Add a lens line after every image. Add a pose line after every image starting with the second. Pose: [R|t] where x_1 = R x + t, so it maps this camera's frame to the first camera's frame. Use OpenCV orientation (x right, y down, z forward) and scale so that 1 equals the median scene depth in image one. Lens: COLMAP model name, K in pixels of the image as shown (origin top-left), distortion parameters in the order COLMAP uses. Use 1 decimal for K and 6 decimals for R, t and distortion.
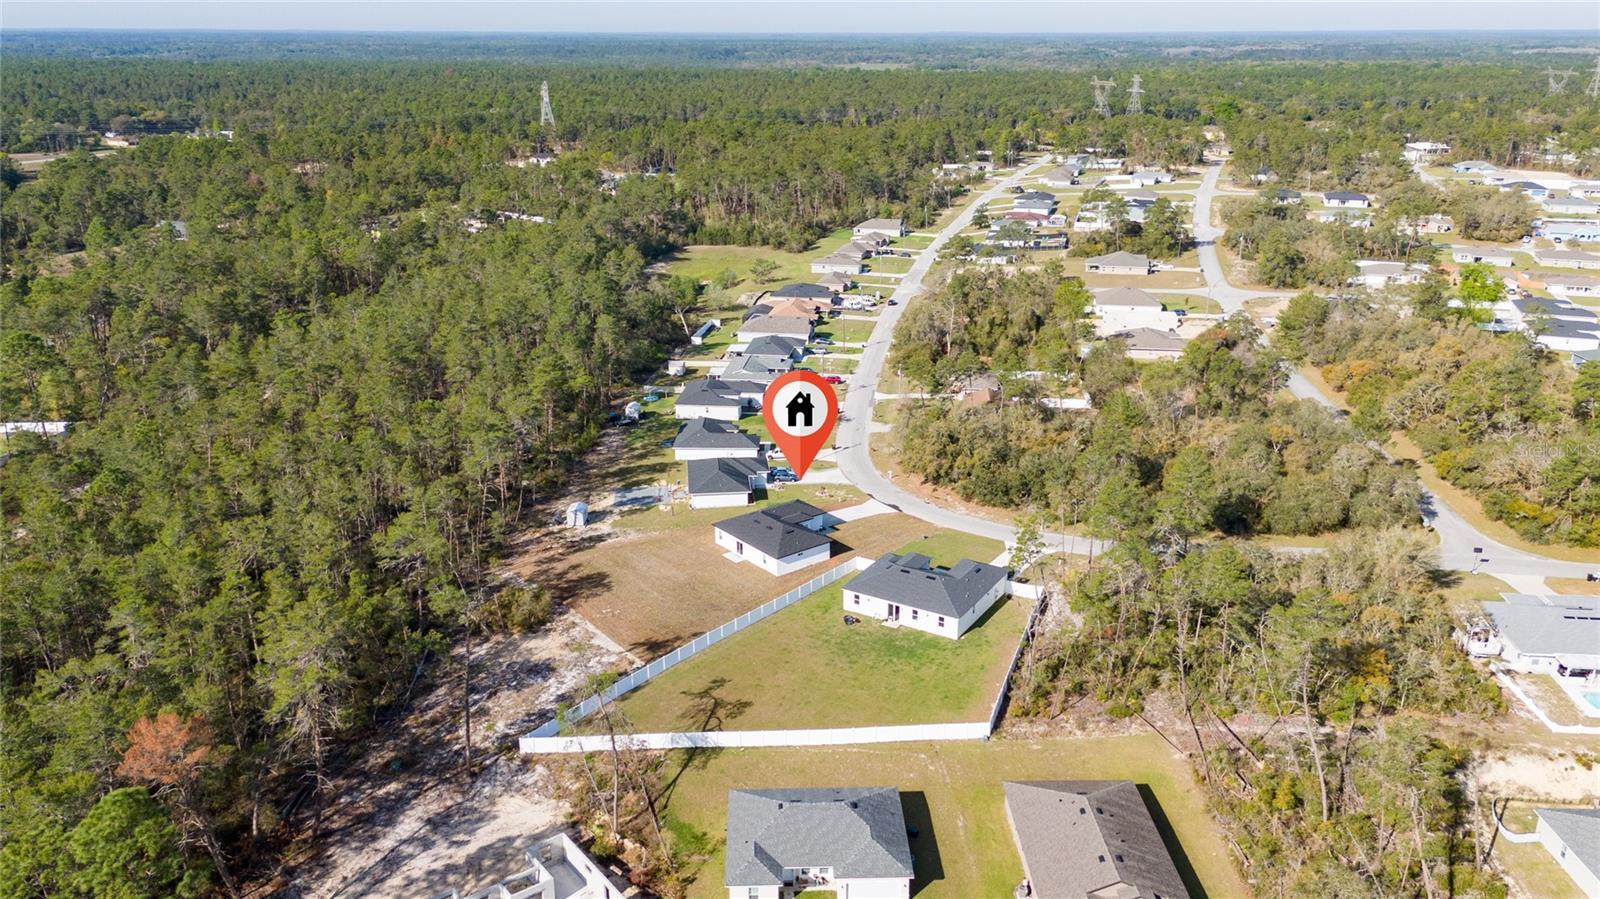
lens RADIAL K [[1198.6, 0, 807.5], [0, 1198.6, 479.5], [0, 0, 1]] dist [0.087622, -0.110641]
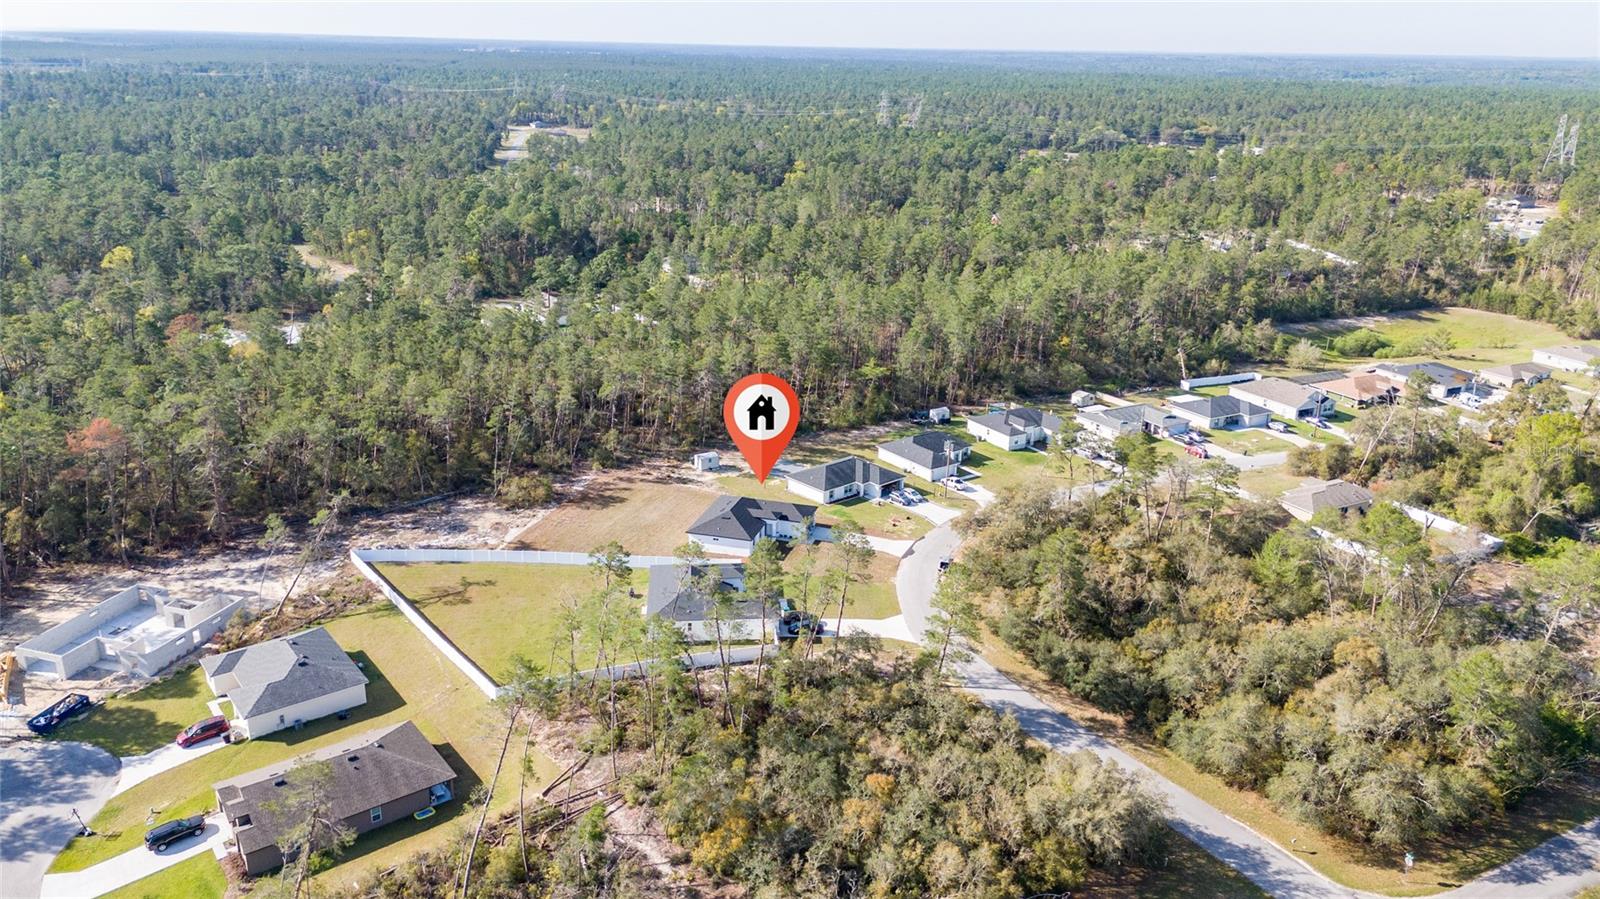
lens RADIAL K [[1169.8, 0, 806.0], [0, 1169.8, 450.4], [0, 0, 1]] dist [0.091746, -0.102119]
pose [[0.587850, 0.274627, -0.760929, 0.781132], [-0.300248, 0.947497, 0.110007, -0.144161], [0.751188, 0.163799, 0.639442, 0.379077]]
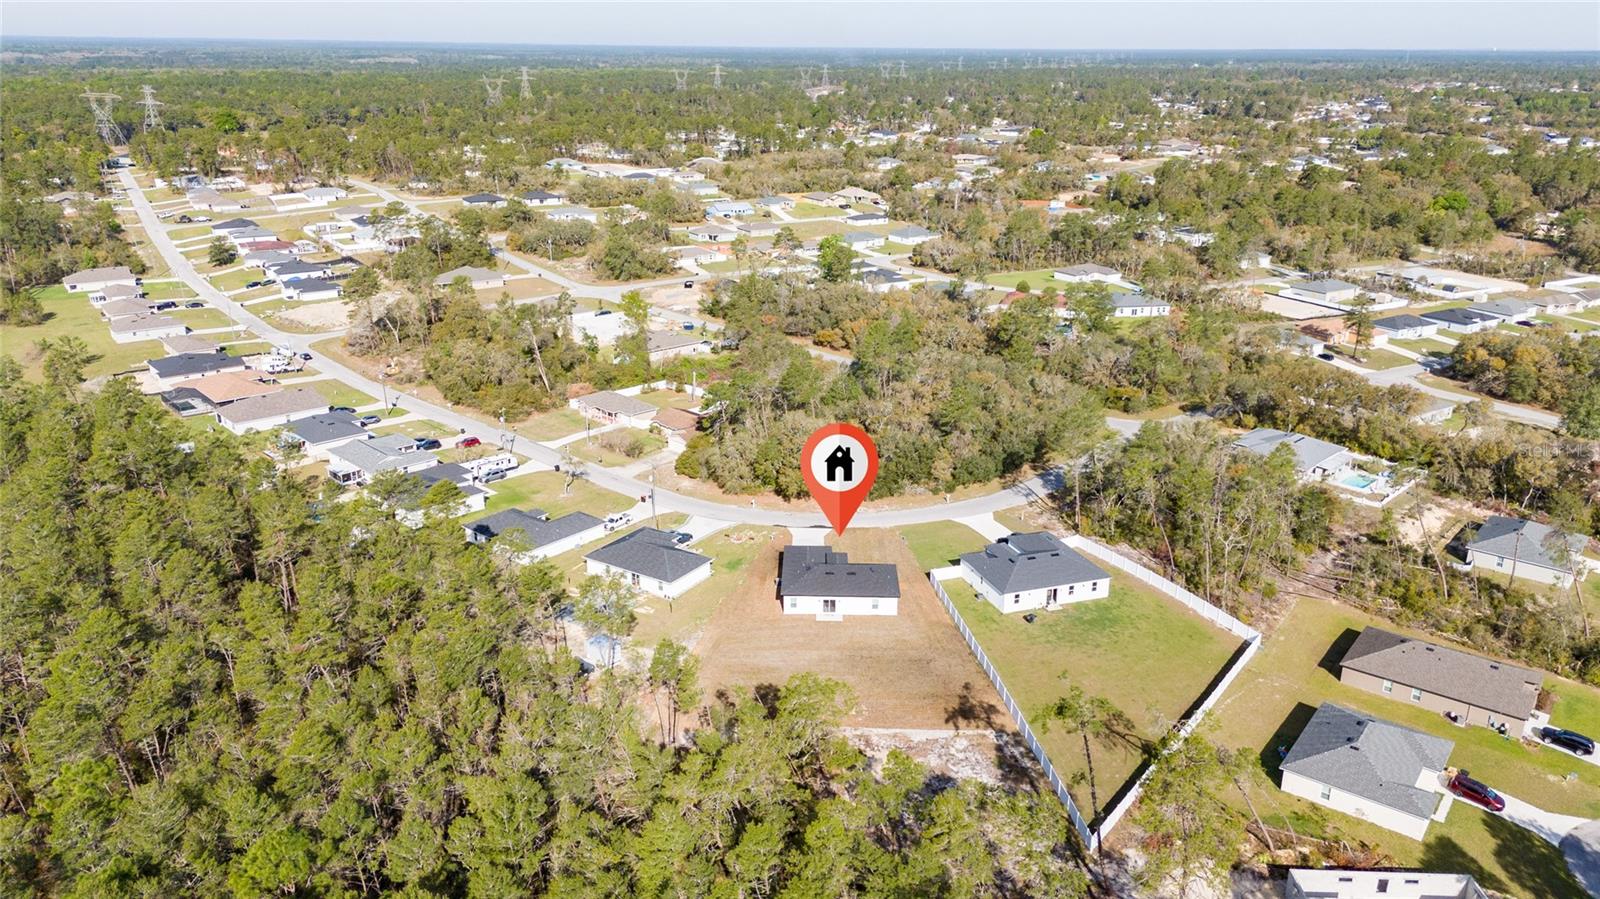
lens RADIAL K [[1169.8, 0, 806.0], [0, 1169.8, 450.4], [0, 0, 1]] dist [0.091746, -0.102119]
pose [[0.632081, -0.248680, 0.733915, -0.703595], [0.263155, 0.959707, 0.098546, -0.152572], [-0.728850, 0.130844, 0.672055, 0.388155]]
